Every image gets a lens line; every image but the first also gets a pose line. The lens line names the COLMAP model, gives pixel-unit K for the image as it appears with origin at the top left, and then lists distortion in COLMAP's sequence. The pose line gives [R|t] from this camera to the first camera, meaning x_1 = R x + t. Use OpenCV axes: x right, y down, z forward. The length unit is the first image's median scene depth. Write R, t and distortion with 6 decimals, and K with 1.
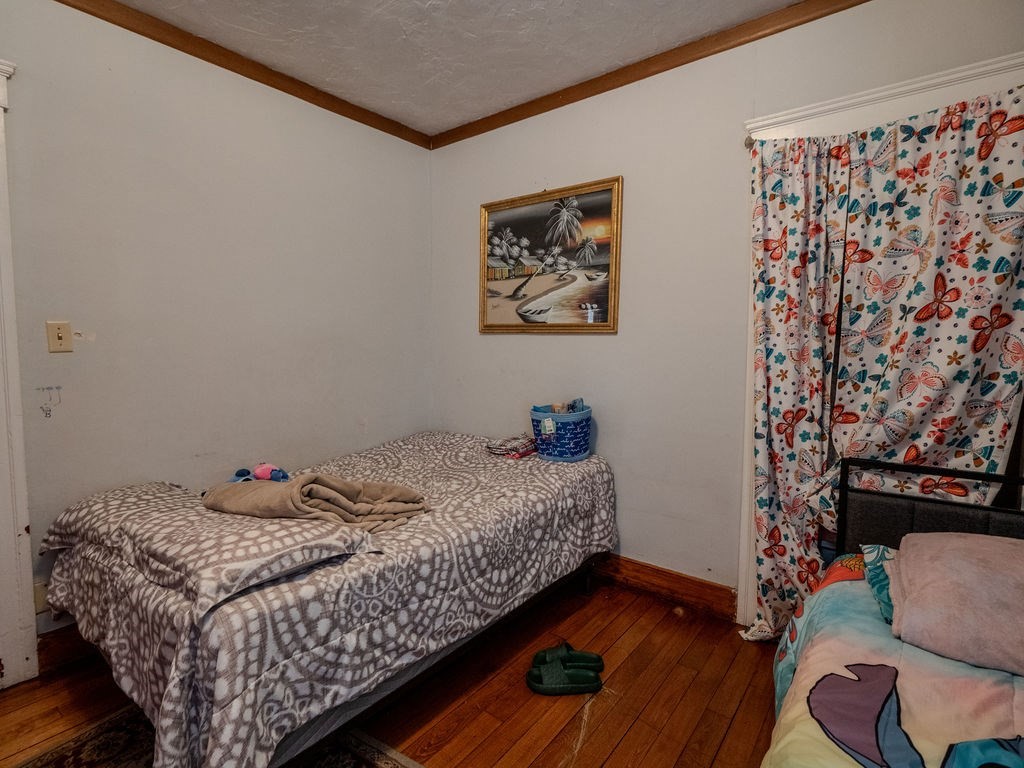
lens RADIAL K [[507.2, 0, 516.8], [0, 507.2, 379.5], [0, 0, 1]] dist [-0.019799, -0.000151]
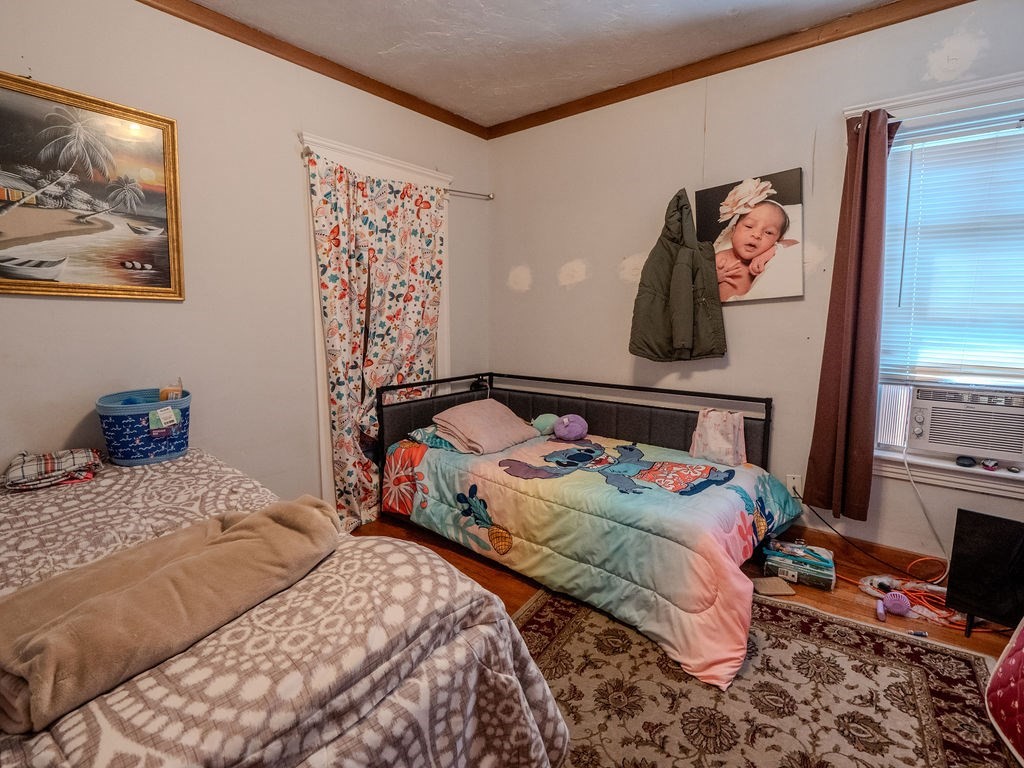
lens RADIAL K [[507.2, 0, 516.8], [0, 507.2, 379.5], [0, 0, 1]] dist [-0.019799, -0.000151]
pose [[-0.013127, -0.124494, 0.992134, -0.920957], [0.057520, 0.990482, 0.125047, -0.042839], [-0.998258, 0.058709, -0.005841, 0.573275]]
